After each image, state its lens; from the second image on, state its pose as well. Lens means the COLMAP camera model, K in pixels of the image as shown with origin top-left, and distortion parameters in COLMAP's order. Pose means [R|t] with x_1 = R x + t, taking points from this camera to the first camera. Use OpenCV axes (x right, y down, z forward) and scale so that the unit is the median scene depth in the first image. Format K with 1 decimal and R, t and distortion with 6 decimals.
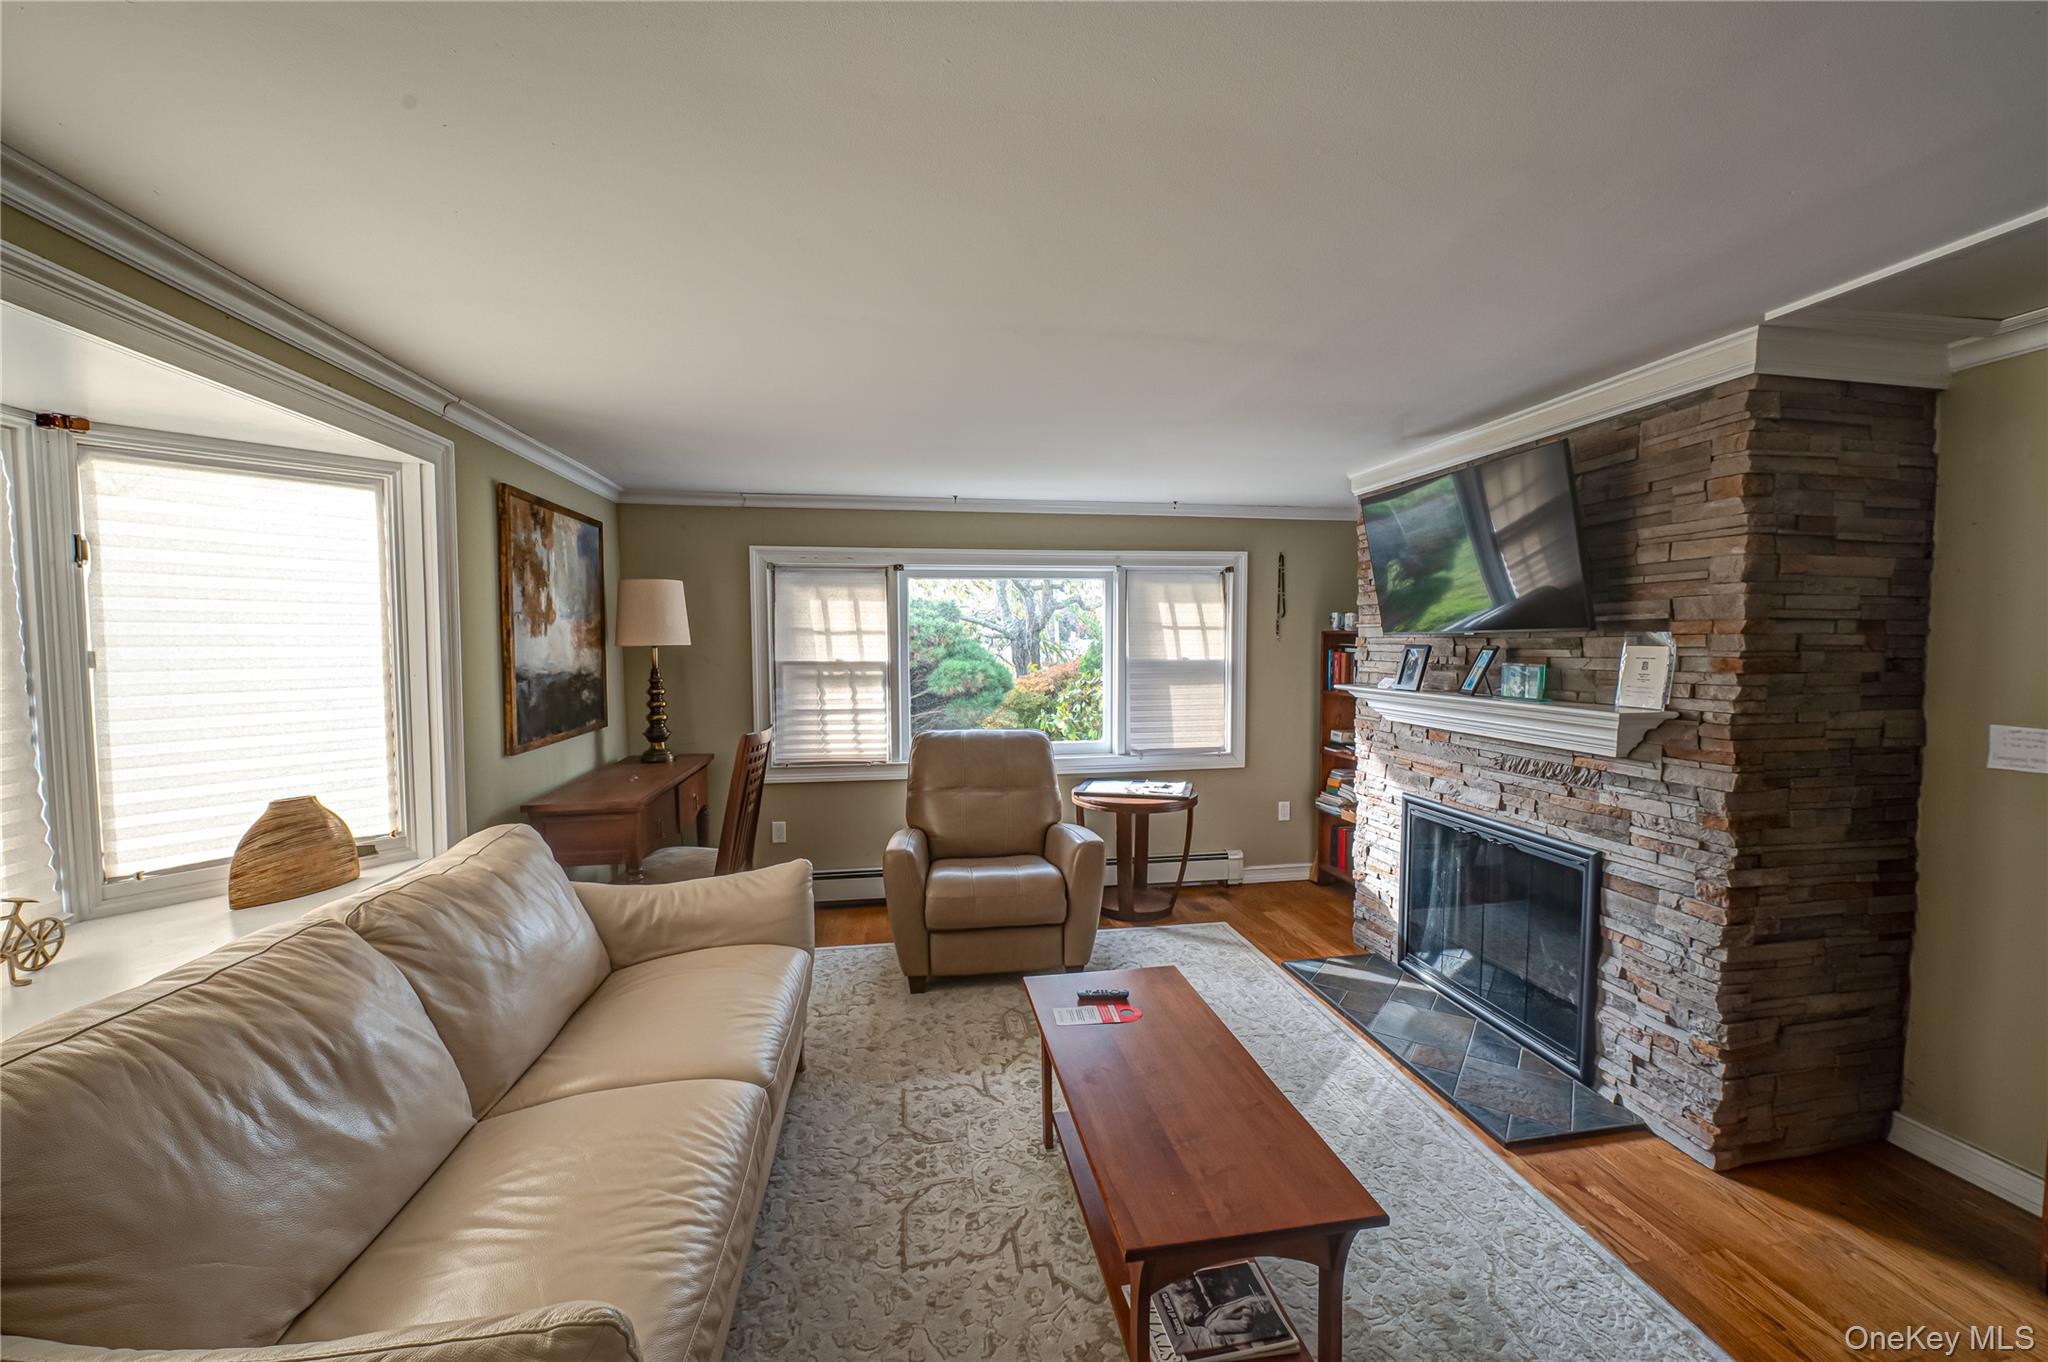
lens RADIAL K [[802.8, 0, 1035.1], [0, 802.8, 686.9], [0, 0, 1]] dist [-0.005583, -0.001188]
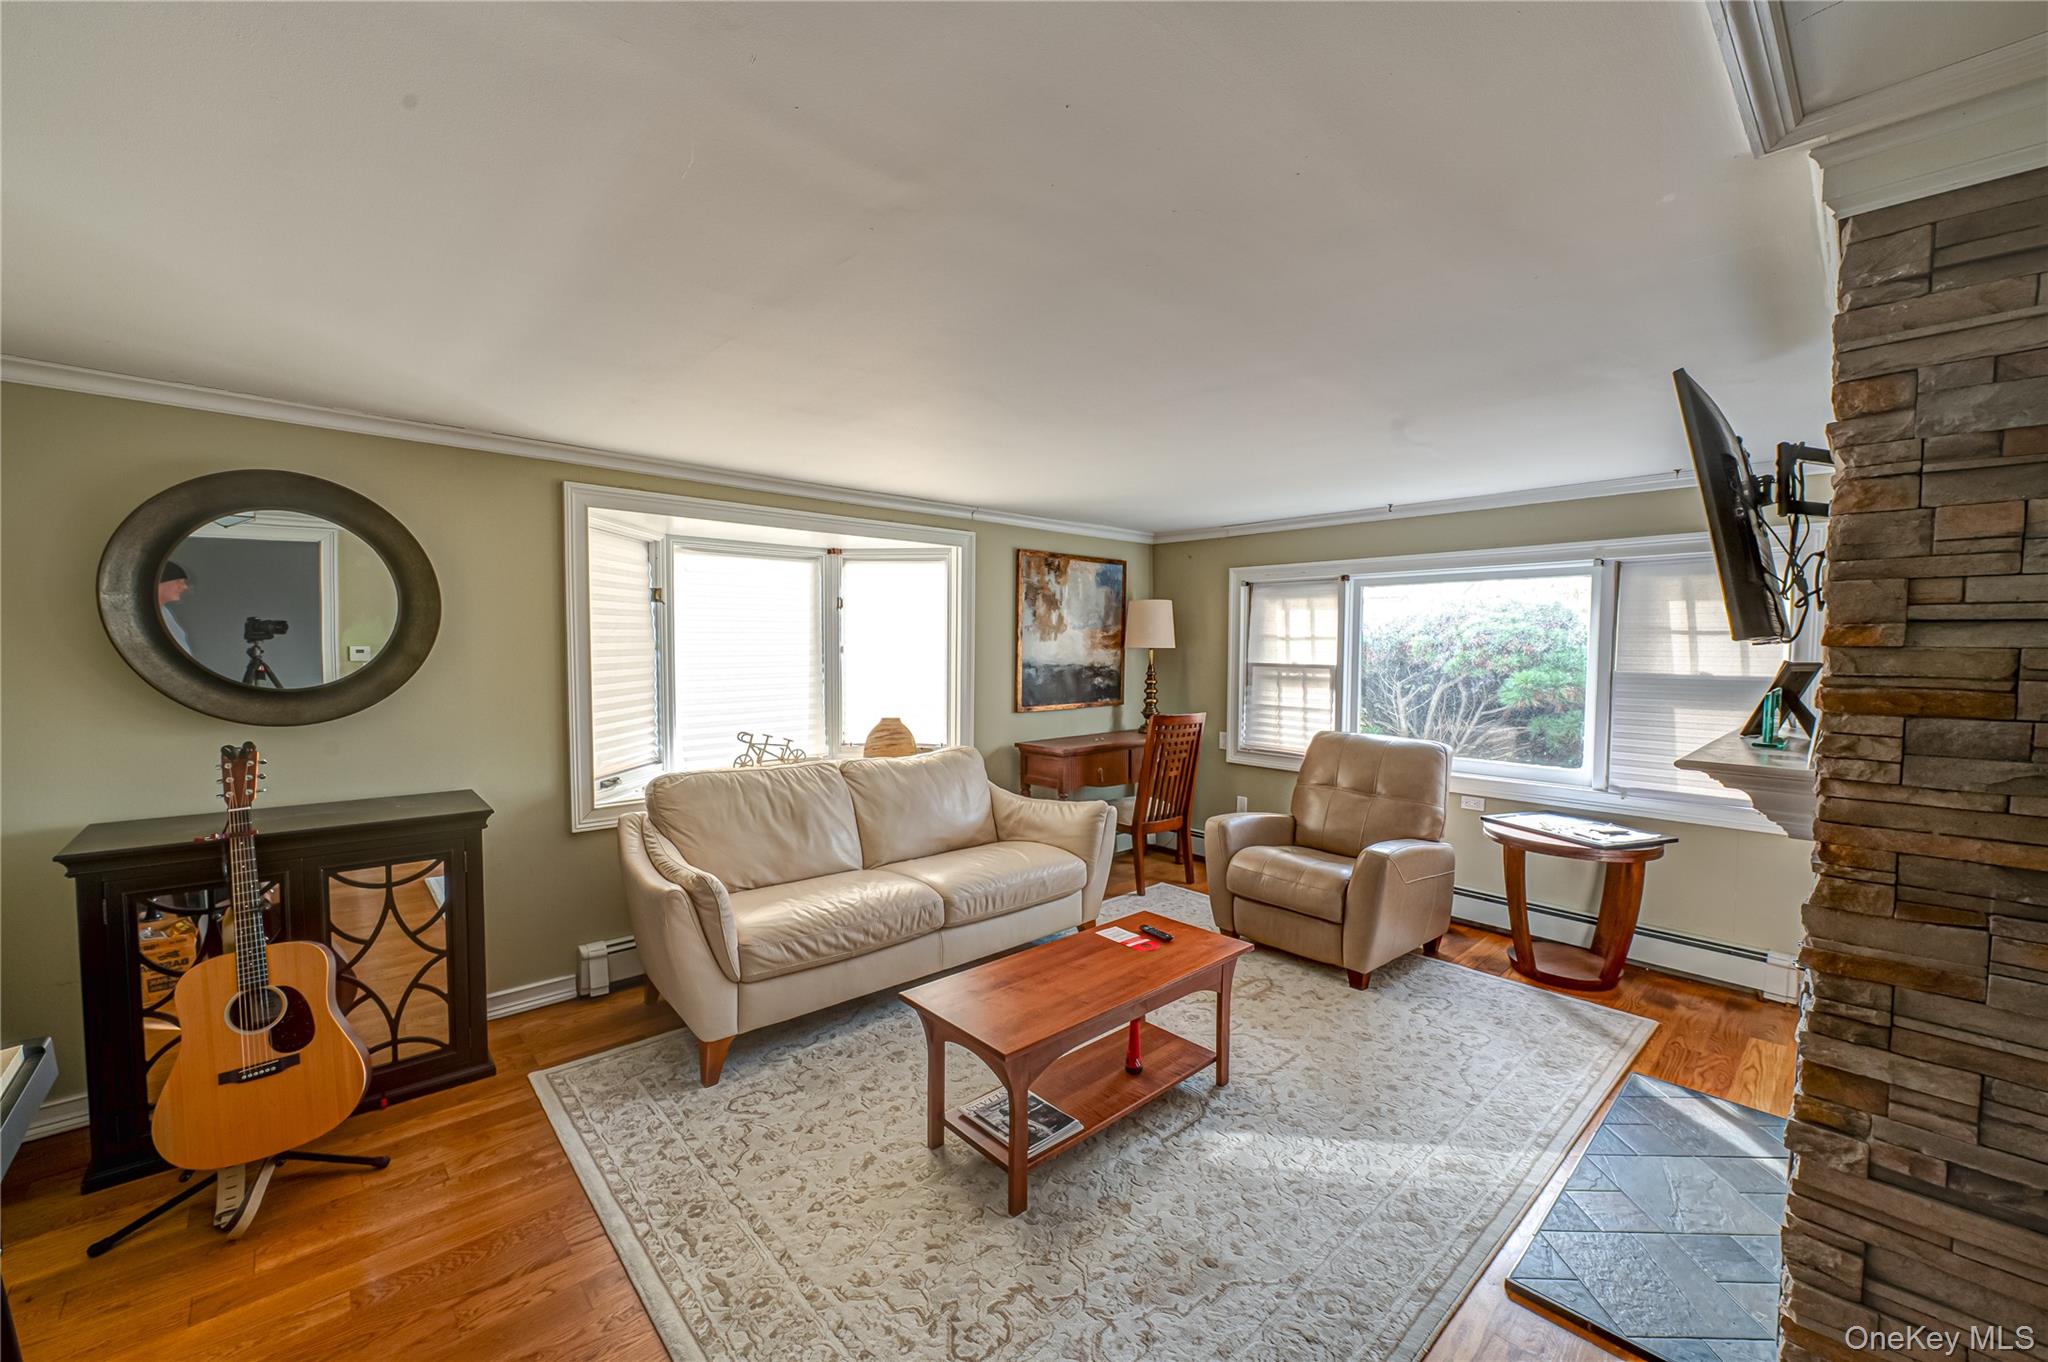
lens RADIAL K [[802.8, 0, 1031.1], [0, 802.8, 686.0], [0, 0, 1]] dist [-0.005583, -0.001188]
pose [[0.545931, 0.051858, -0.836224, 0.527162], [-0.057519, 0.998048, 0.024342, -0.007944], [0.835854, 0.034810, 0.547848, 0.078827]]
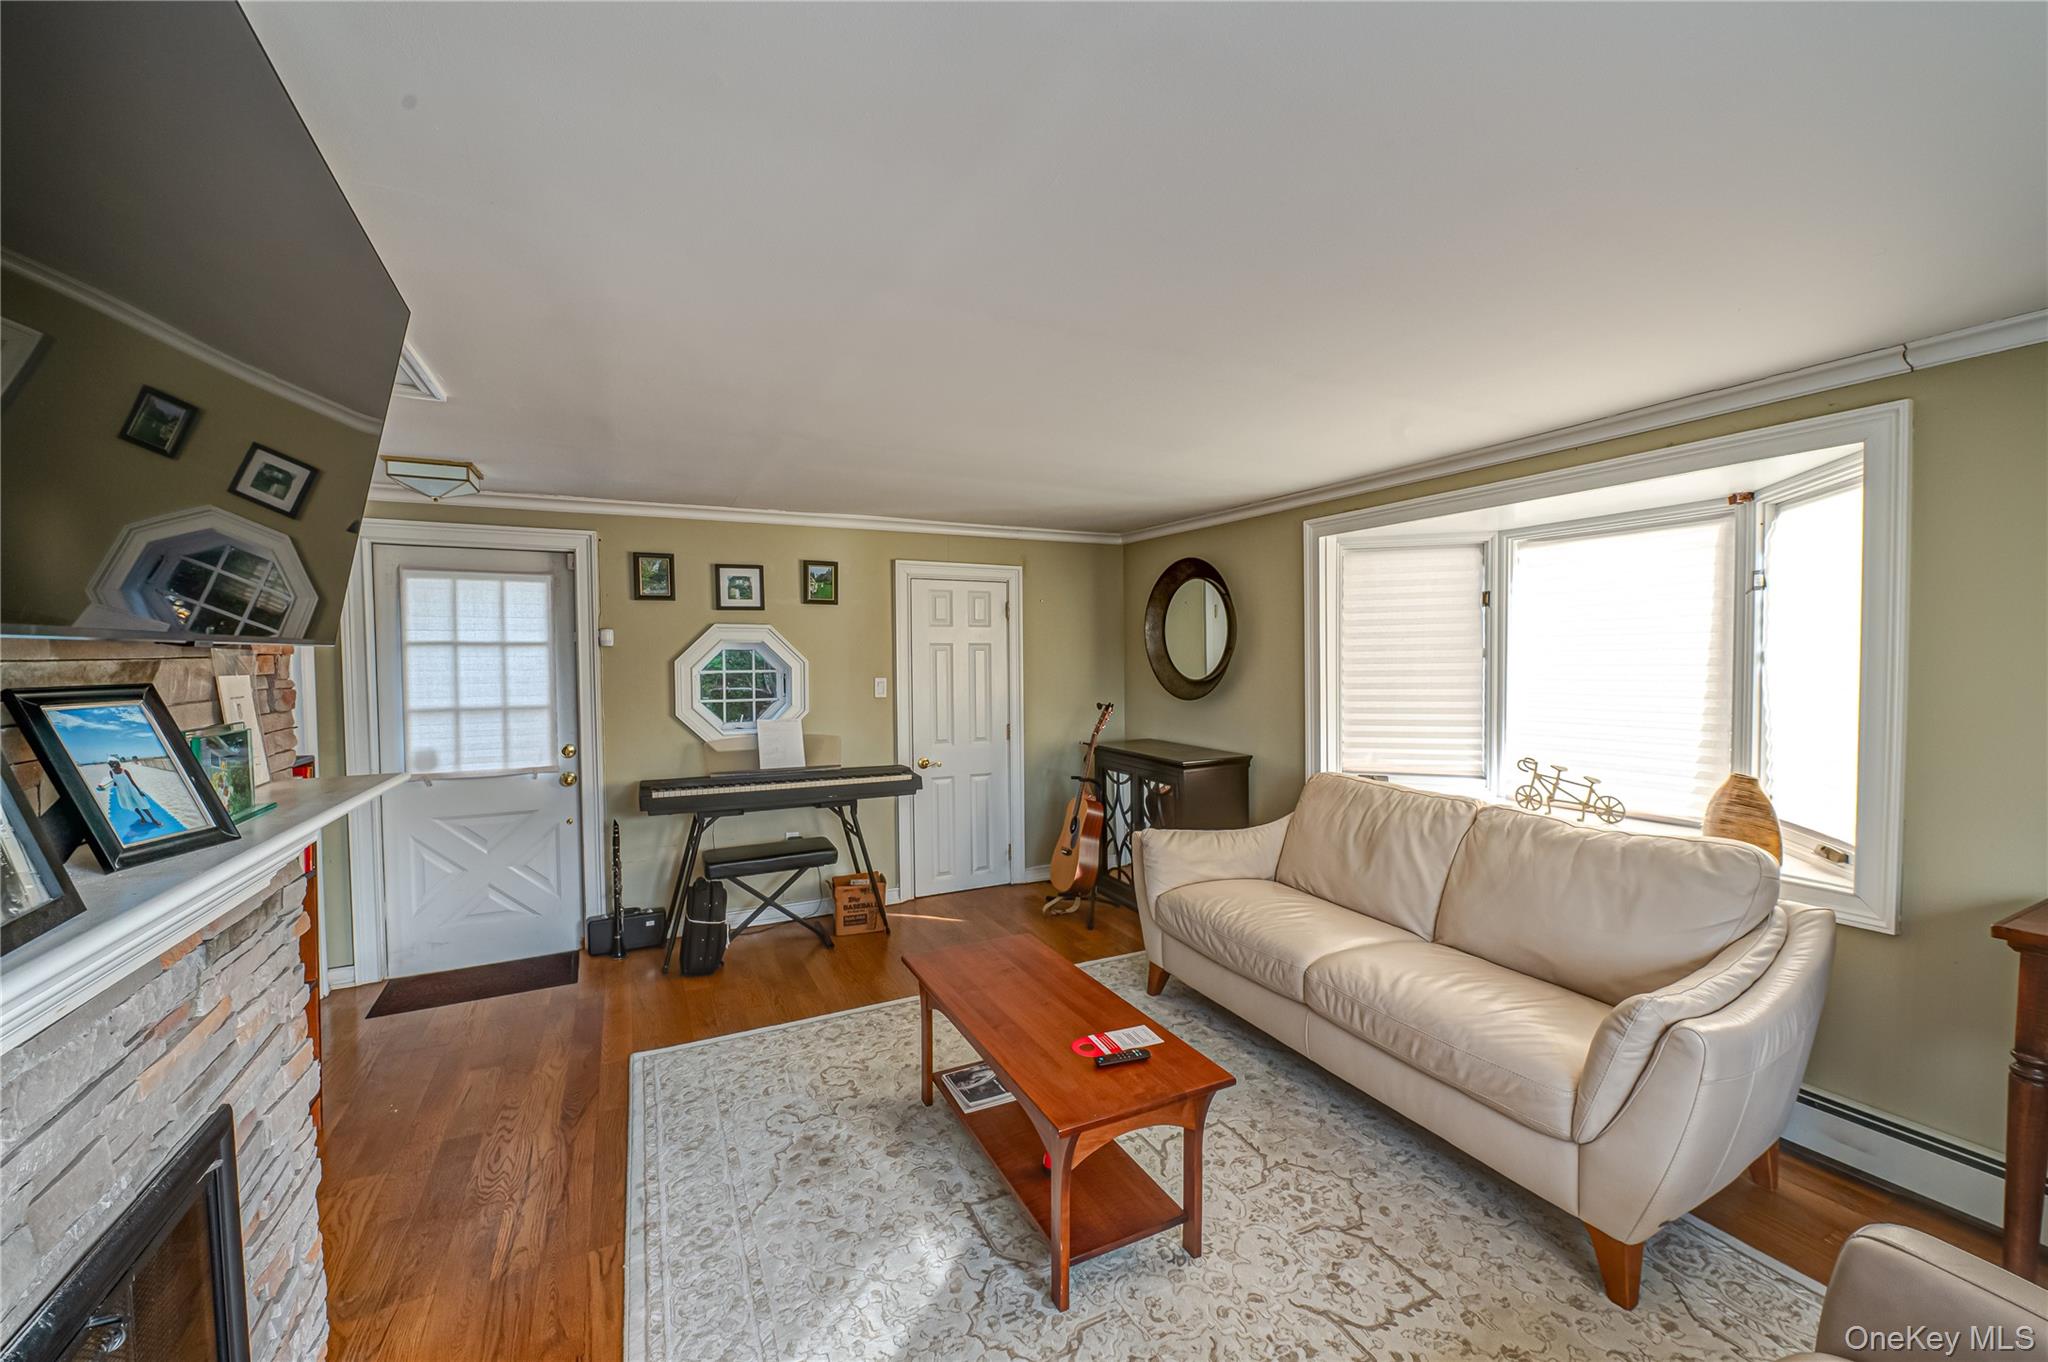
lens RADIAL K [[802.8, 0, 1034.5], [0, 802.8, 695.0], [0, 0, 1]] dist [-0.005583, -0.001188]
pose [[-0.956067, 0.027304, -0.291875, 0.222633], [-0.004591, 0.994136, 0.108039, -0.054684], [0.293113, 0.104633, -0.950335, 0.932235]]
